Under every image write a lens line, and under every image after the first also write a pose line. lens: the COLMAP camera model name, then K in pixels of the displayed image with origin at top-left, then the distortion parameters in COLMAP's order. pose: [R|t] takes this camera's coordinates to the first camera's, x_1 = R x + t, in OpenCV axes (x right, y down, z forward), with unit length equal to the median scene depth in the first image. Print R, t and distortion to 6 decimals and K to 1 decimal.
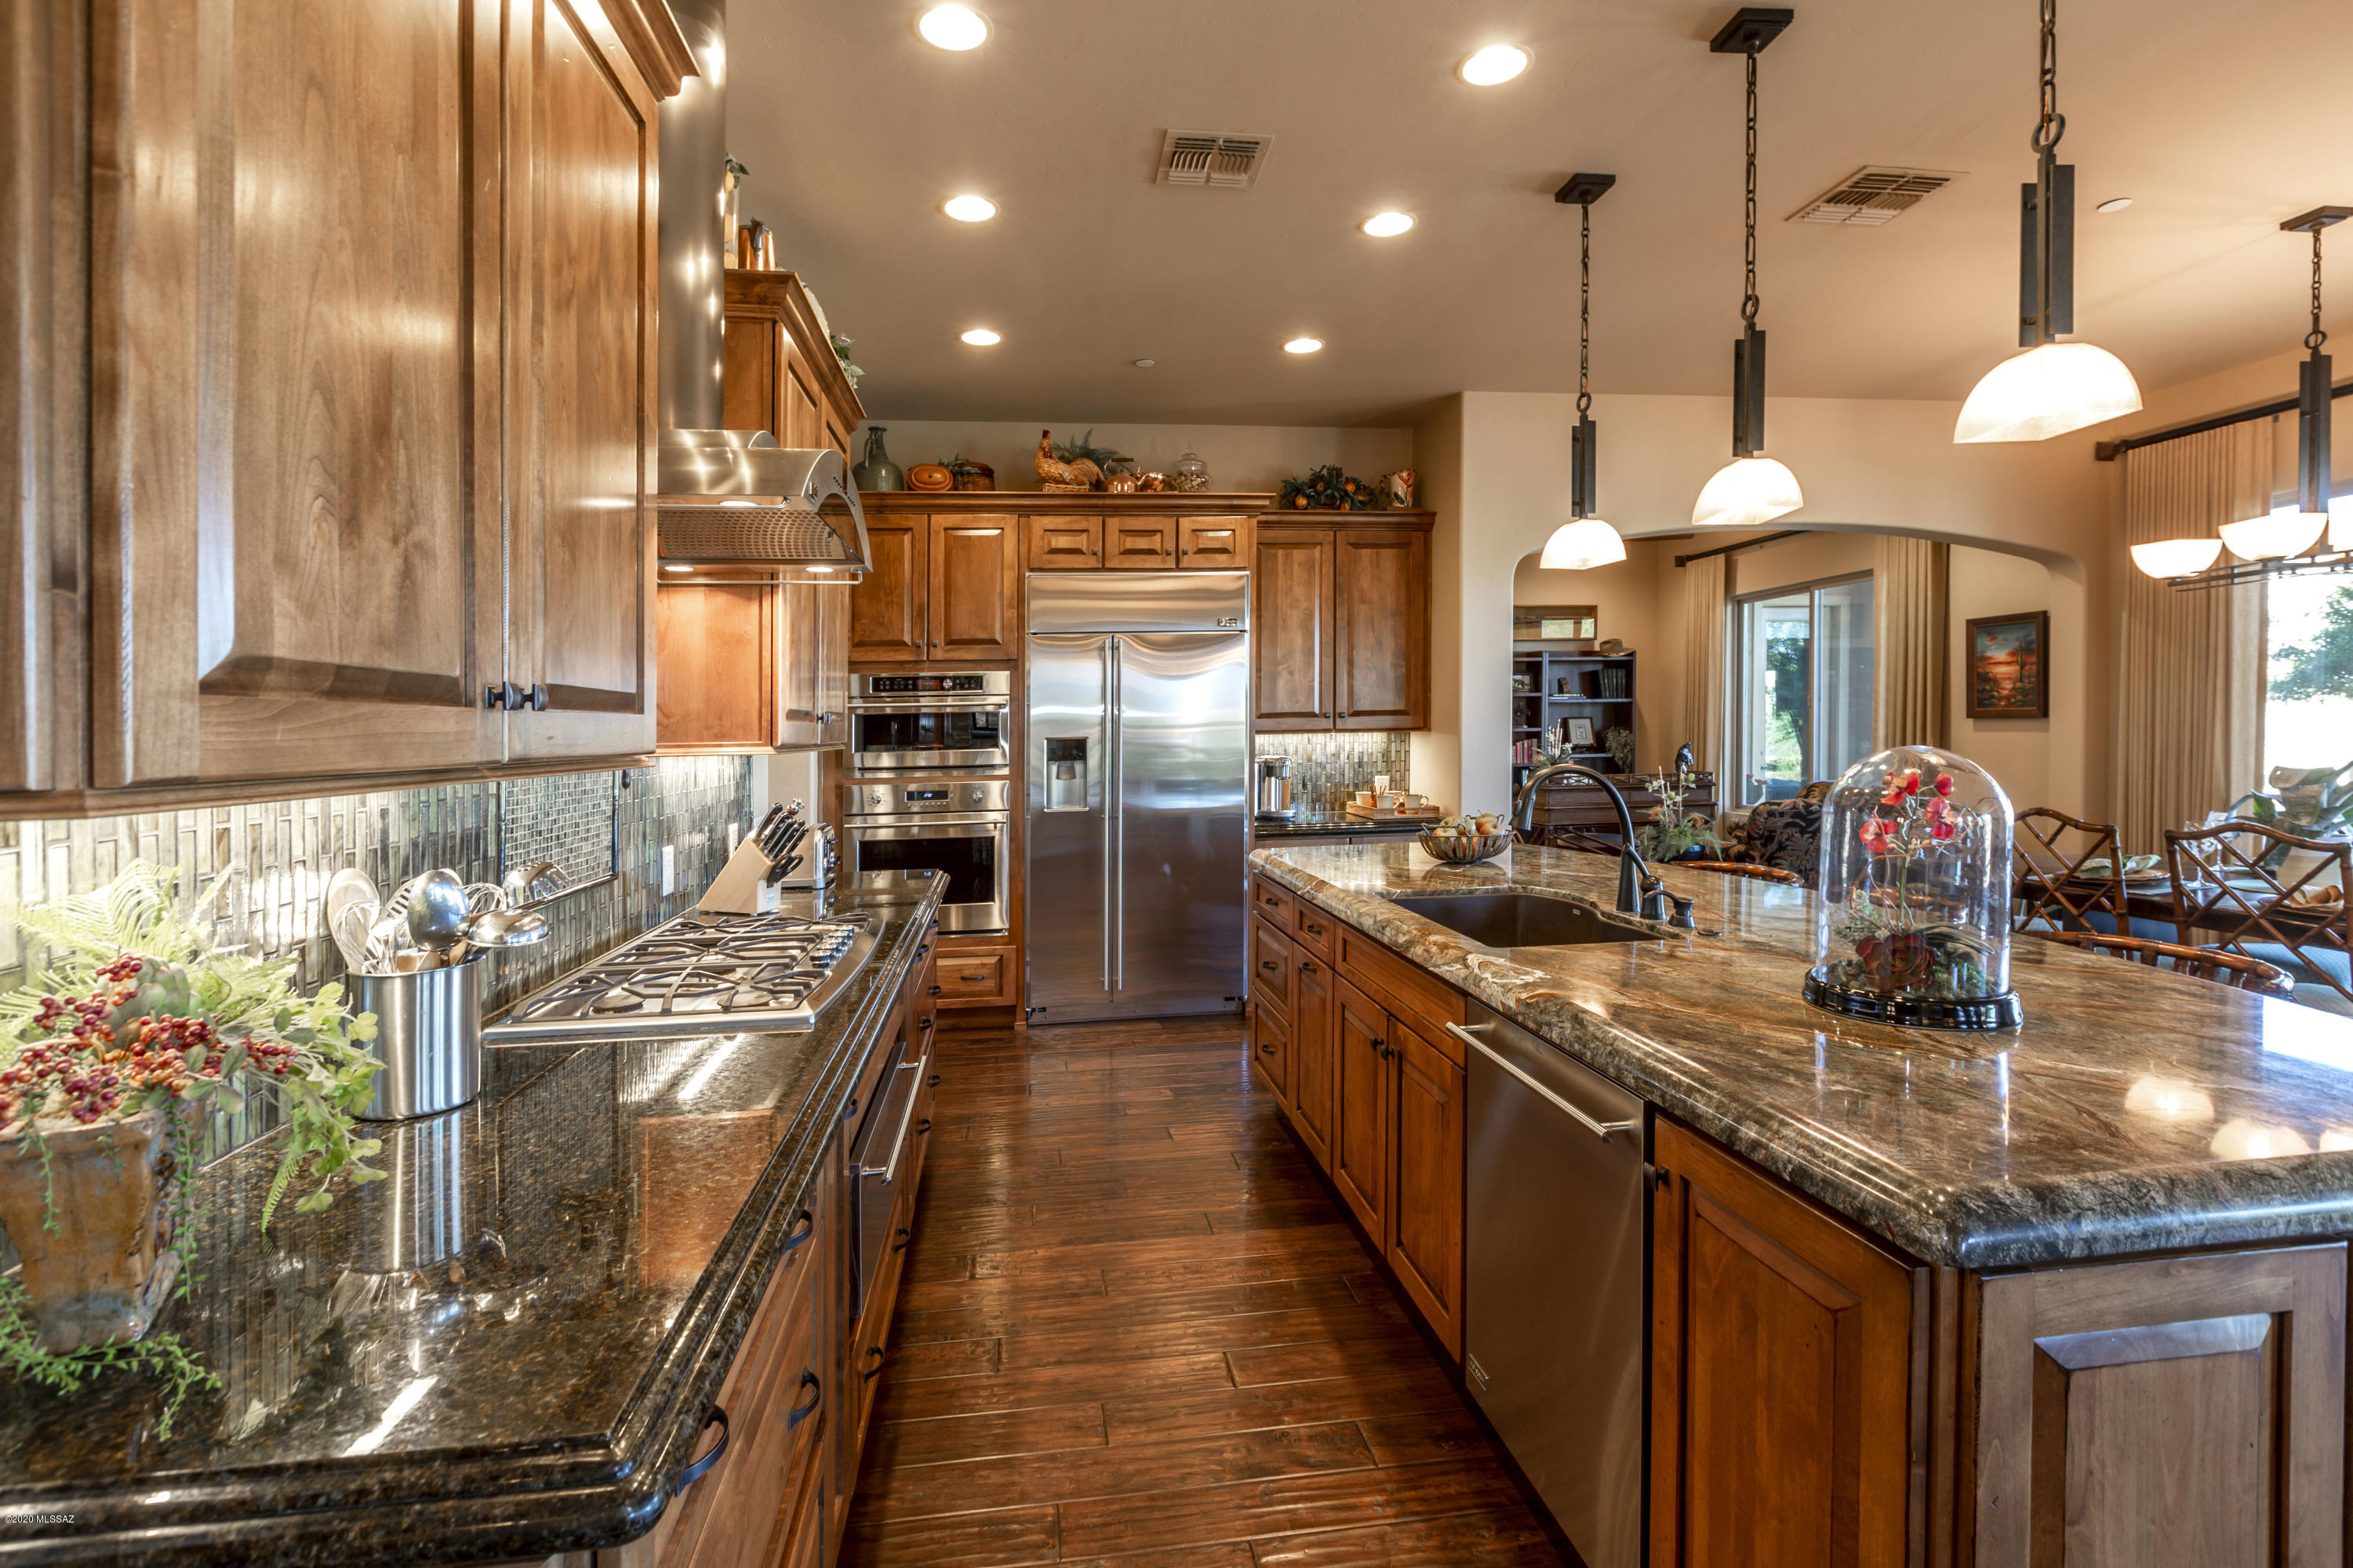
lens RADIAL K [[1096.9, 0, 1169.2], [0, 1096.9, 741.3], [0, 0, 1]] dist [-0.002598, -0.000094]
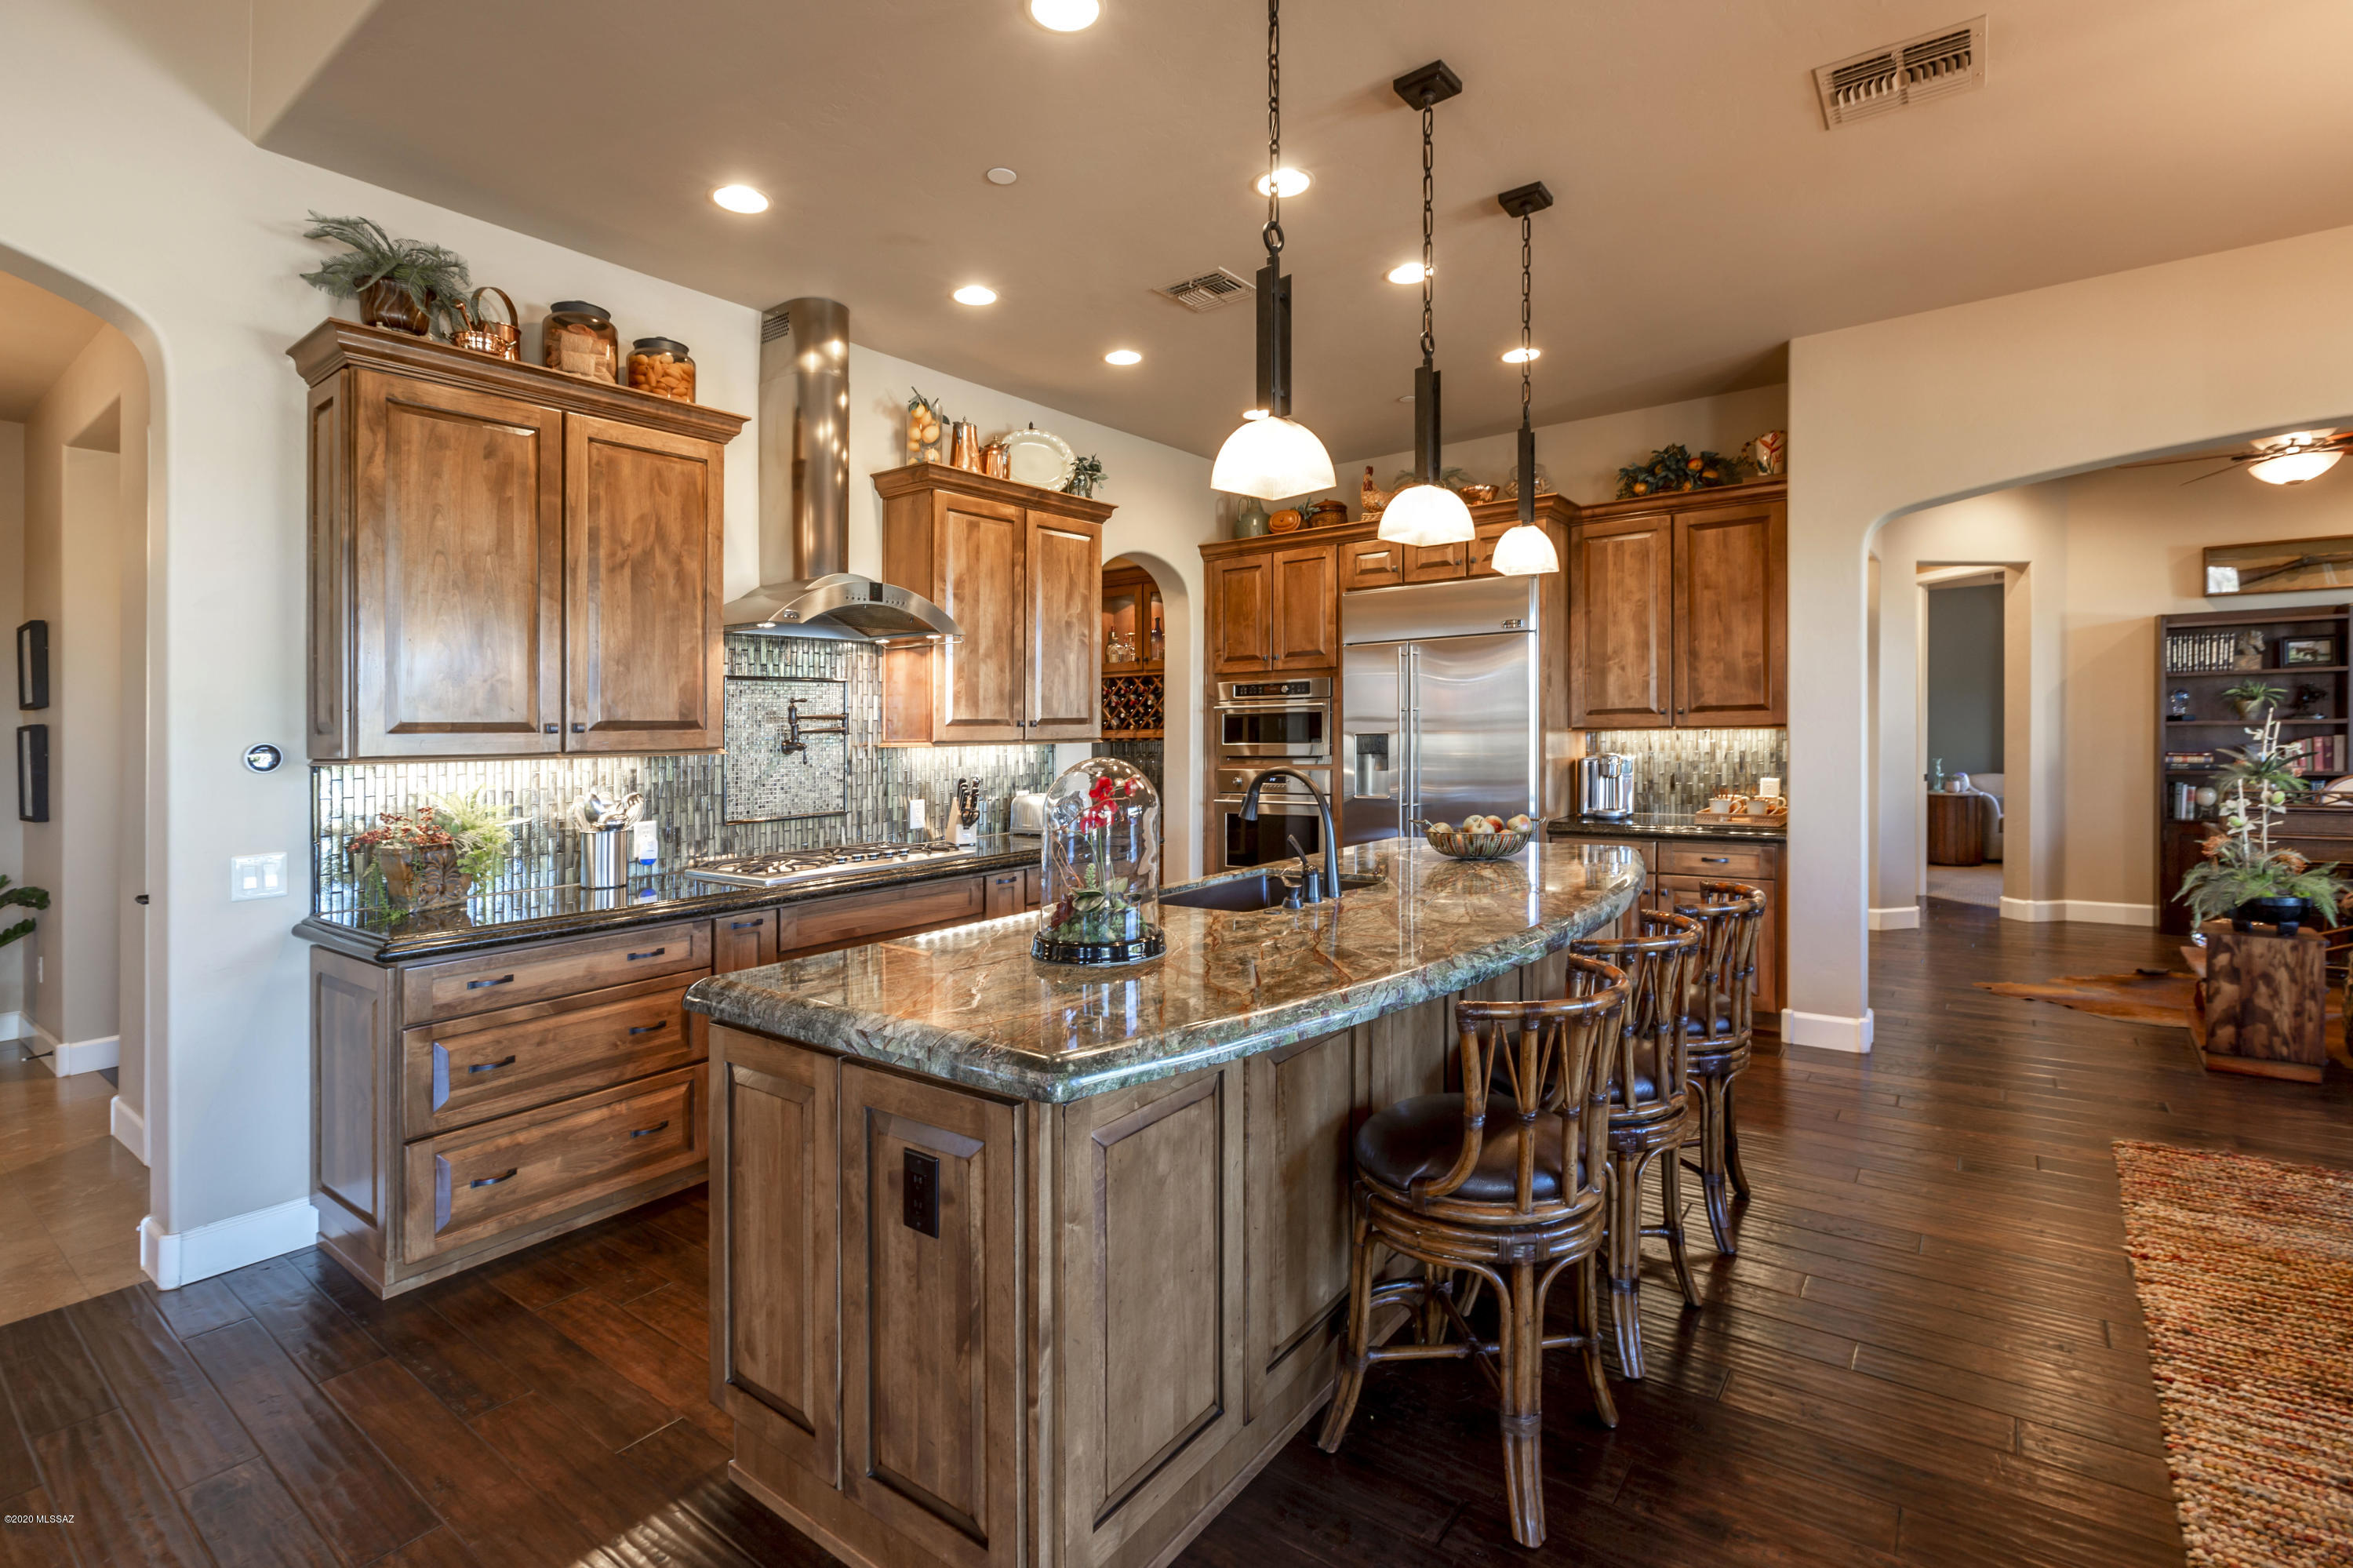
lens RADIAL K [[1096.9, 0, 1155.7], [0, 1096.9, 715.9], [0, 0, 1]] dist [-0.002598, -0.000094]
pose [[0.703890, -0.002031, -0.710306, 0.560853], [-0.003779, 0.999971, -0.006604, -0.013251], [0.710299, 0.007333, 0.703862, 0.031163]]
